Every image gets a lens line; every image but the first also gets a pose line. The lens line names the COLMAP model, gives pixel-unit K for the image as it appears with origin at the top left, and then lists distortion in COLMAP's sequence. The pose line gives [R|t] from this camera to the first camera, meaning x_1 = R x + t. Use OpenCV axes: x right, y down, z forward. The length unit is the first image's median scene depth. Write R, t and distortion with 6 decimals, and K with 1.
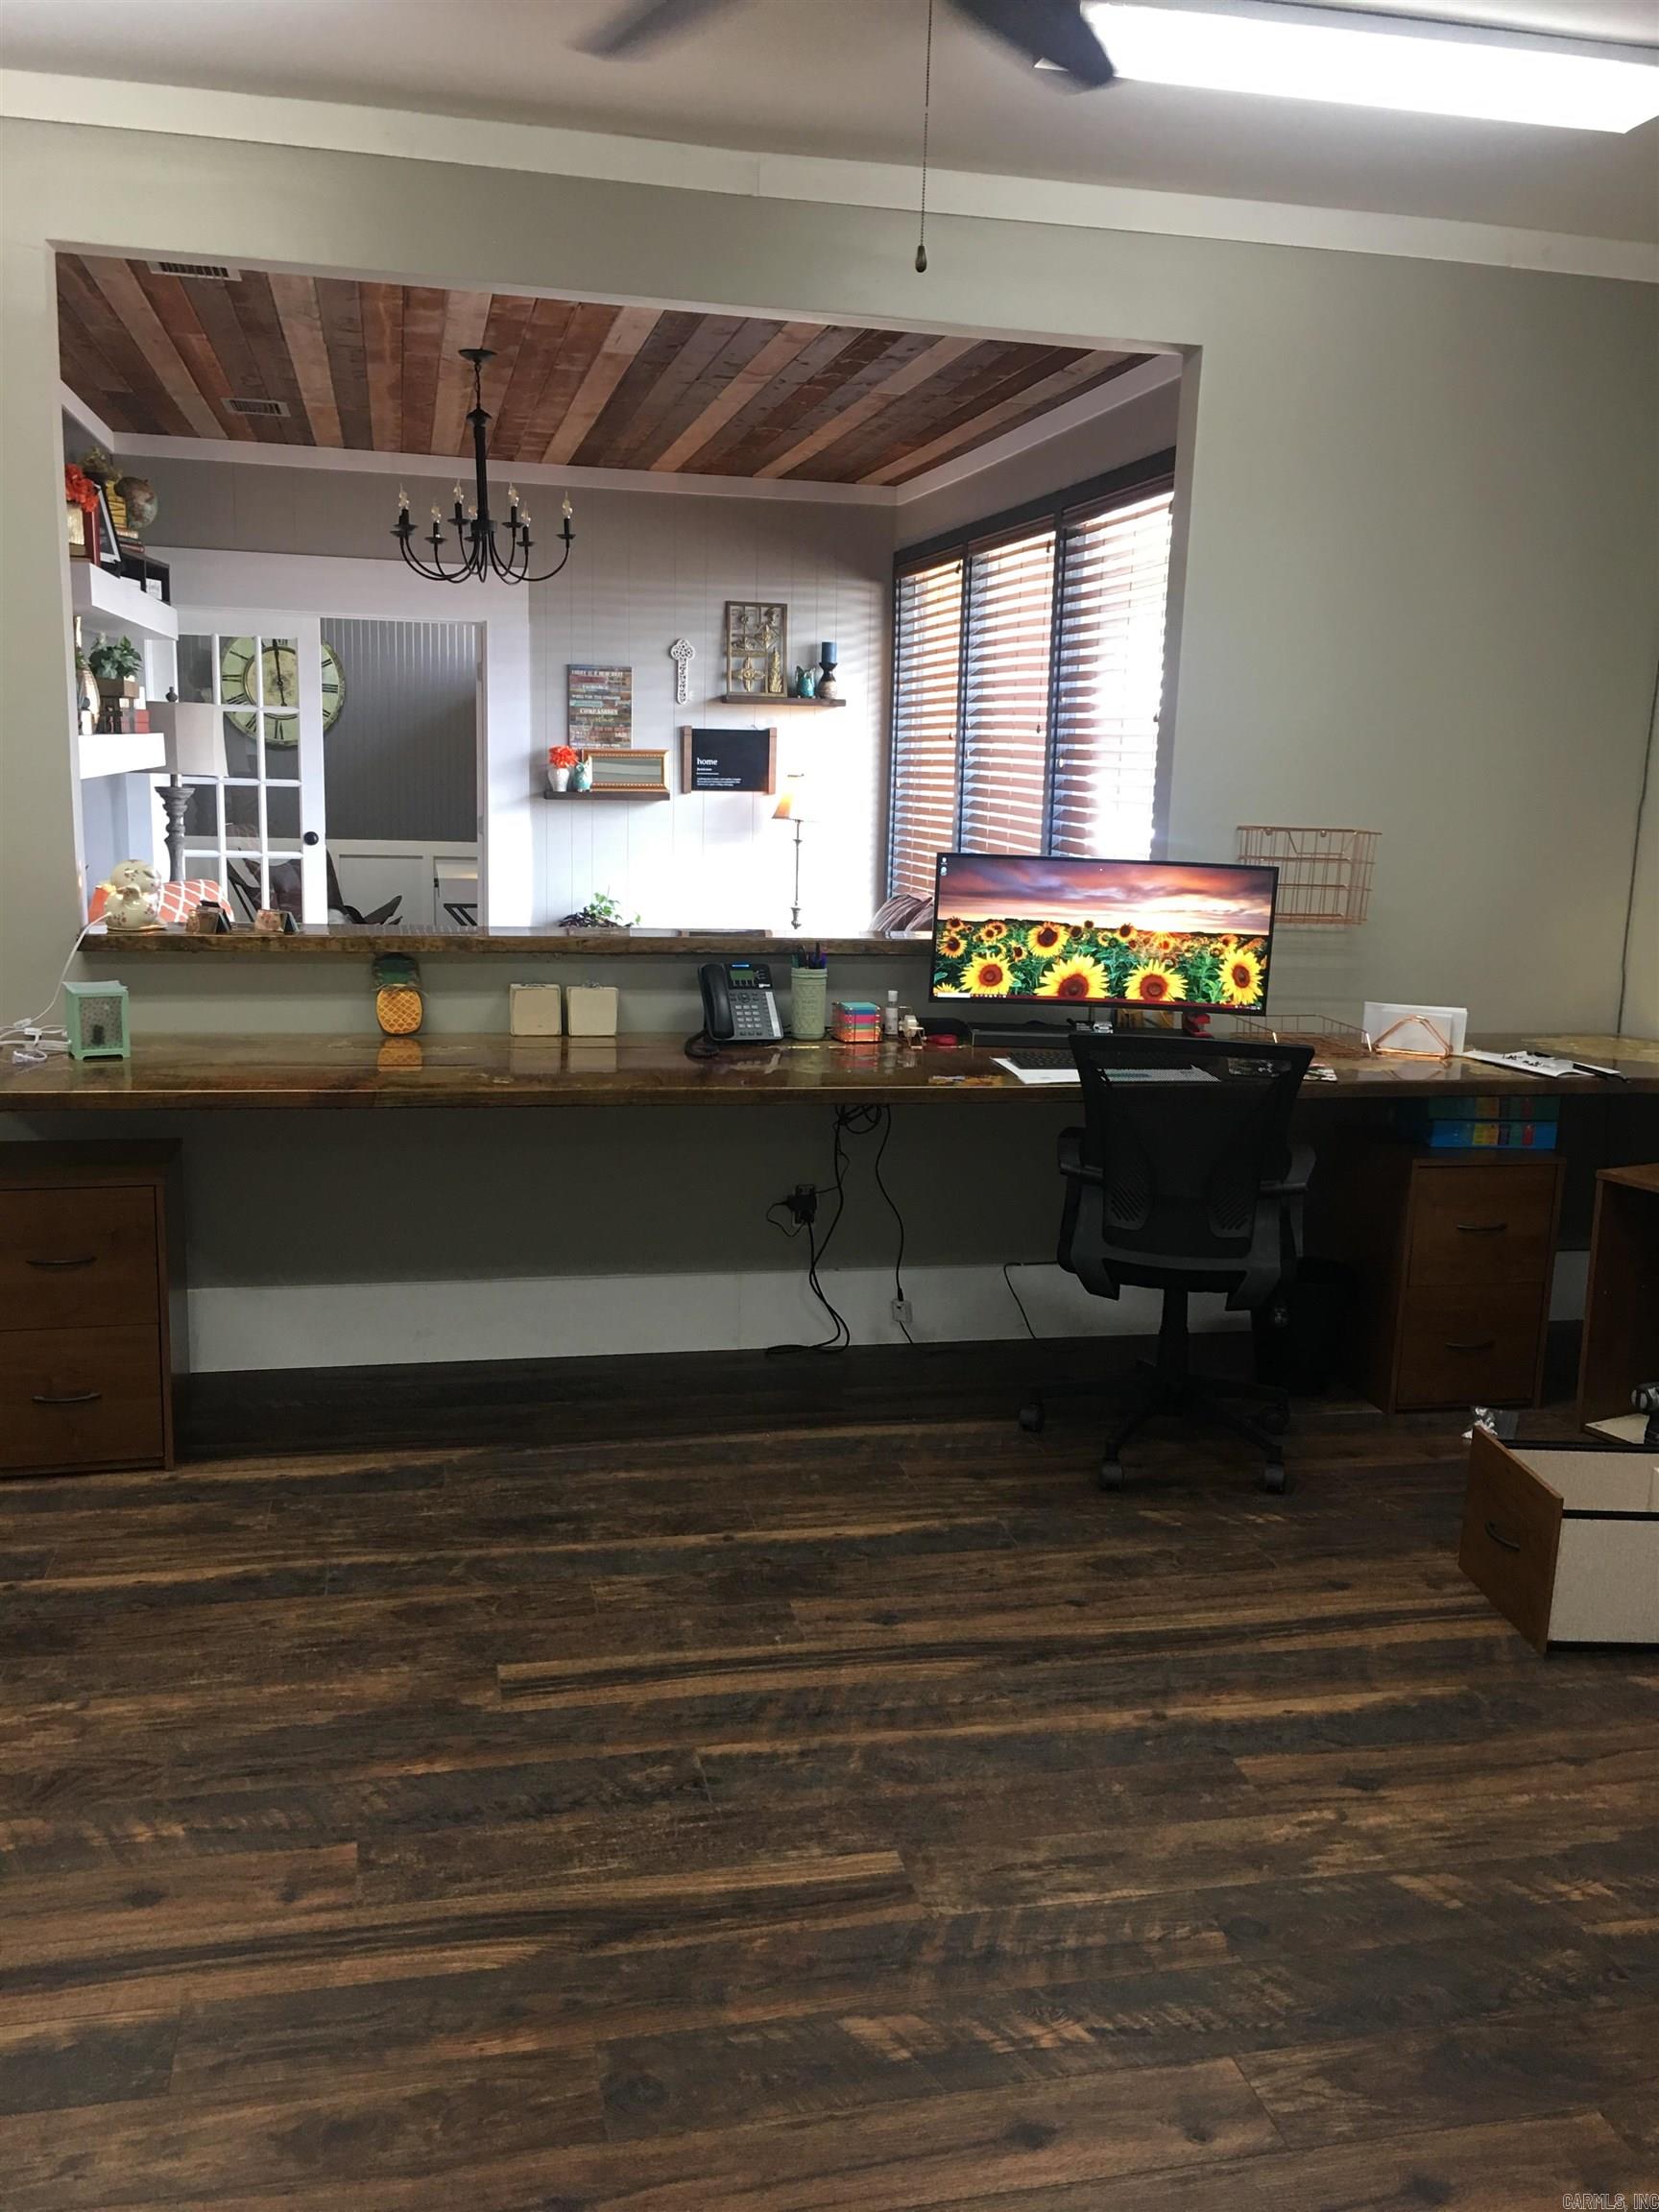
lens RADIAL K [[1869.1, 0, 831.9], [0, 1869.1, 1107.5], [0, 0, 1]] dist [0.019239, -0.018192]
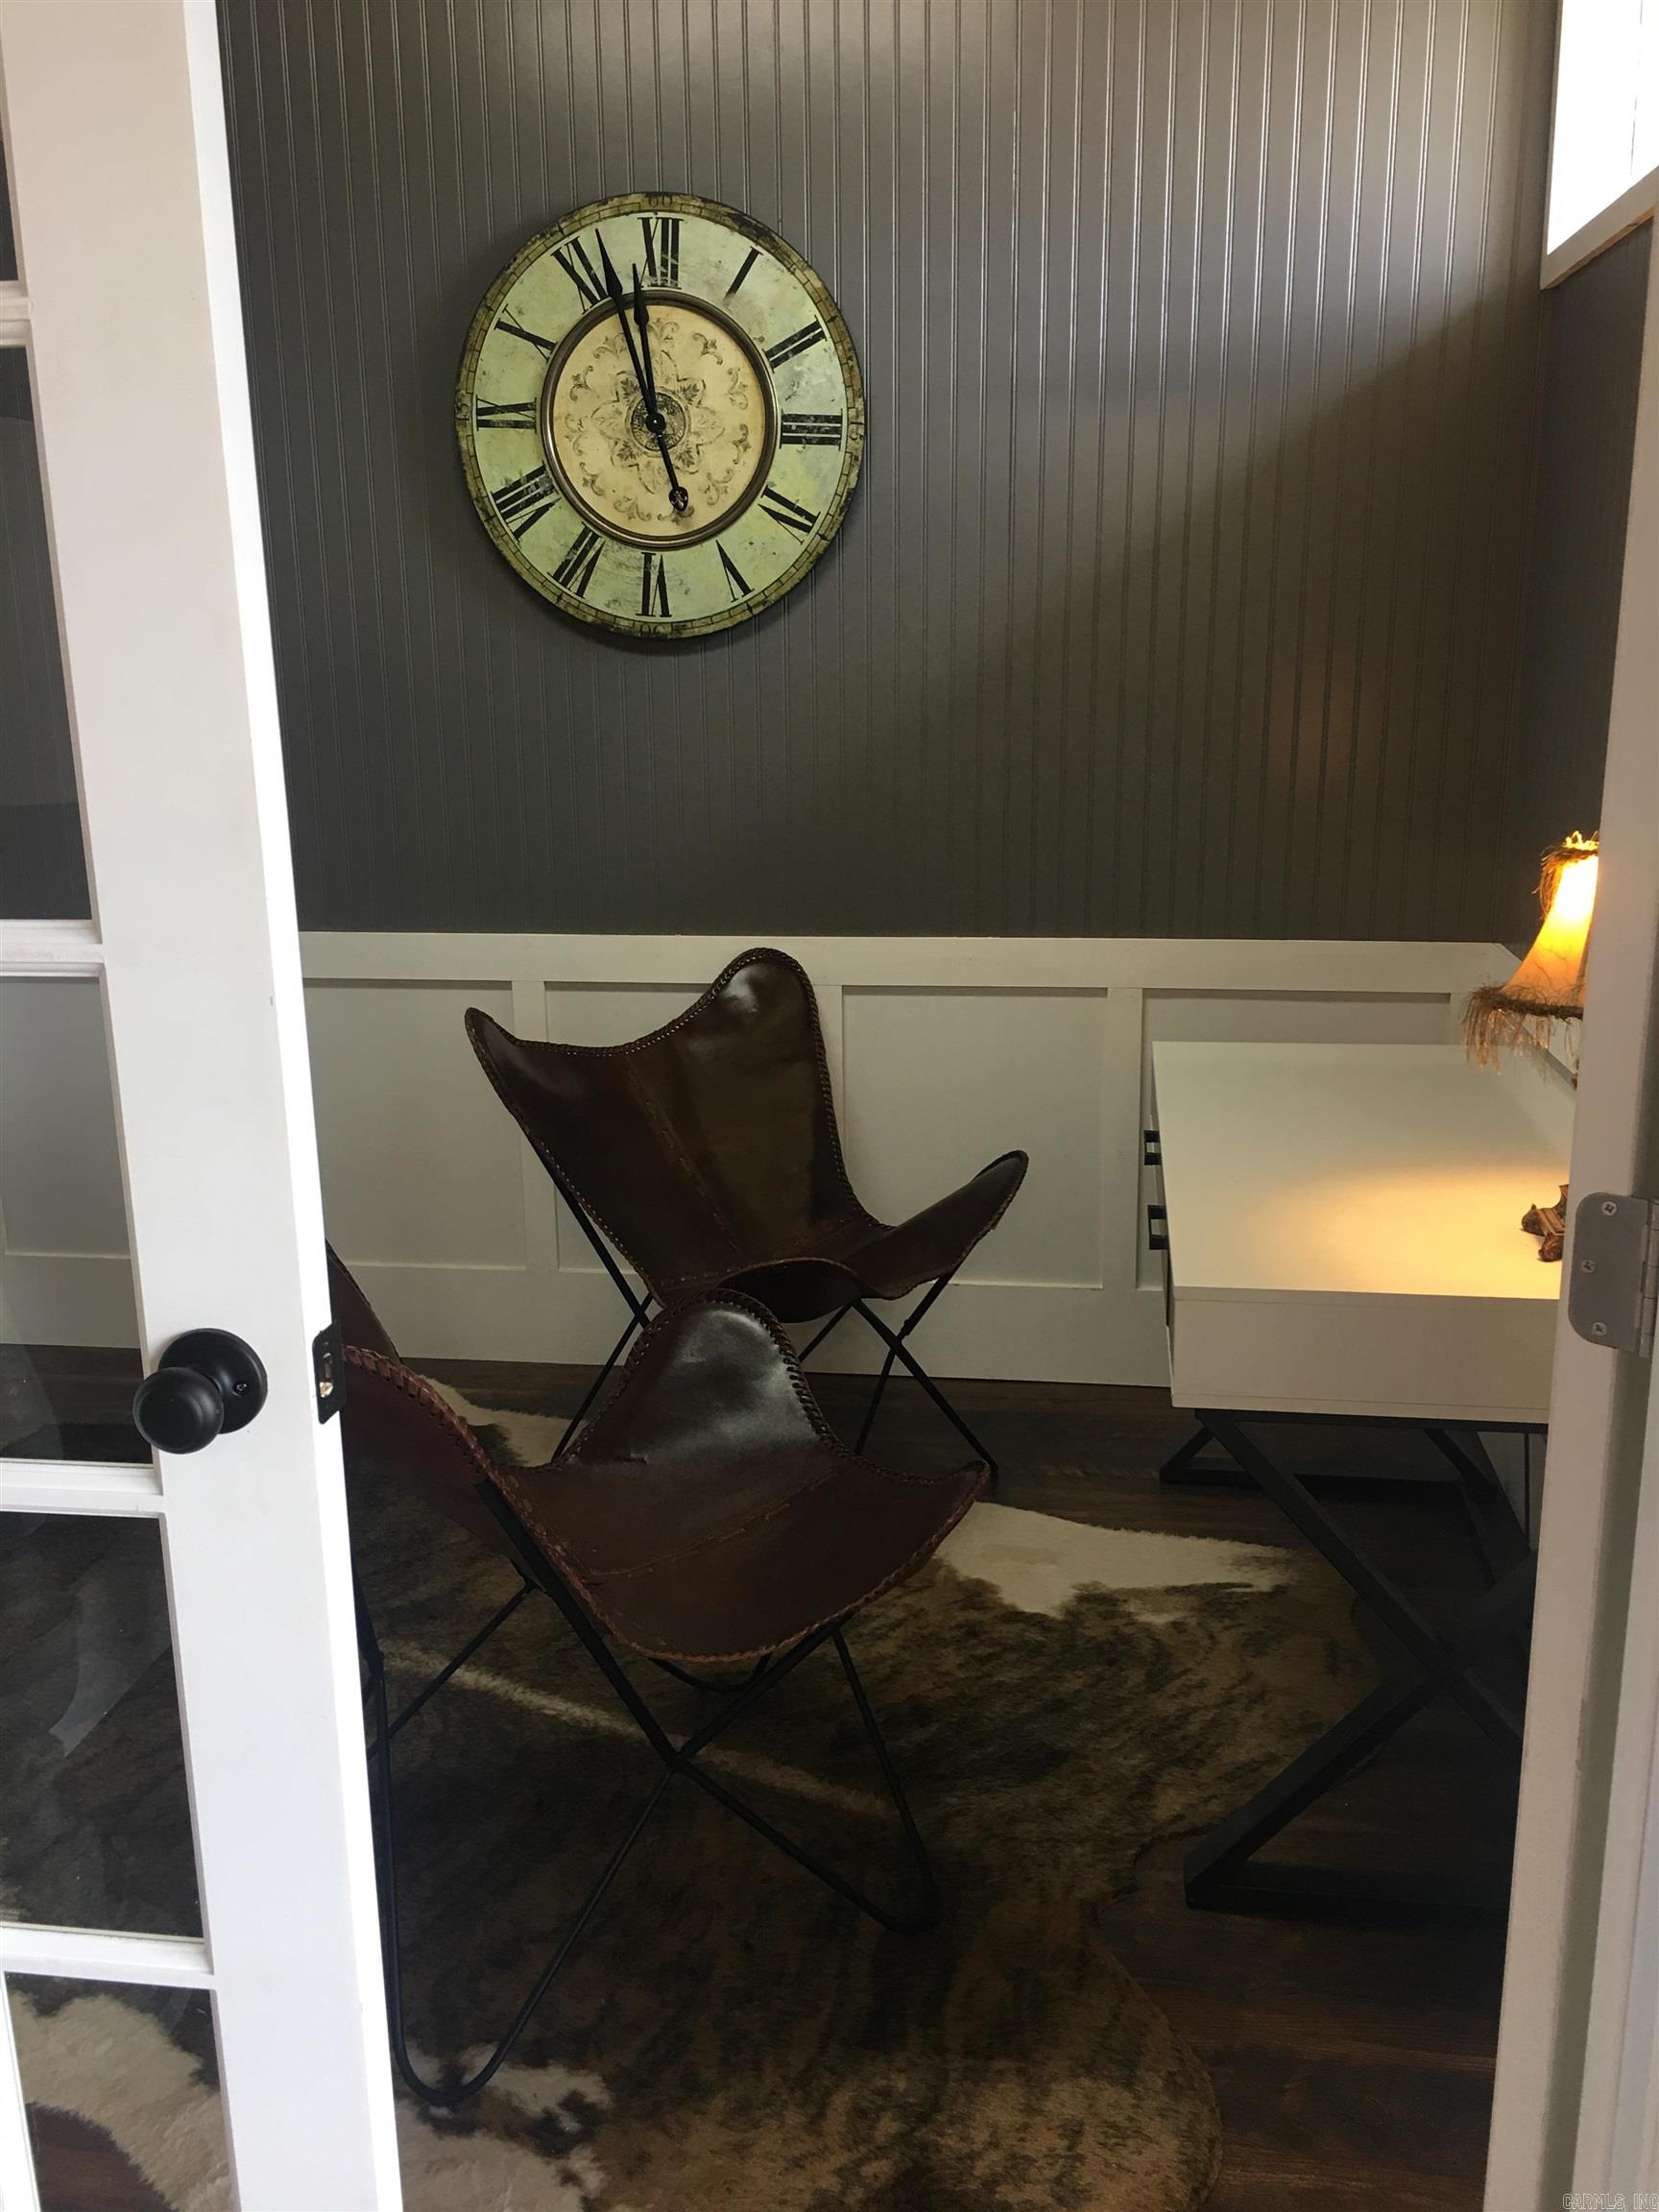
lens RADIAL K [[1869.1, 0, 829.9], [0, 1869.1, 1108.3], [0, 0, 1]] dist [0.019239, -0.018192]
pose [[0.937012, 0.059073, -0.344265, -0.161131], [-0.039809, 0.997234, 0.062767, -0.138325], [0.347021, -0.045109, 0.936772, 0.728828]]
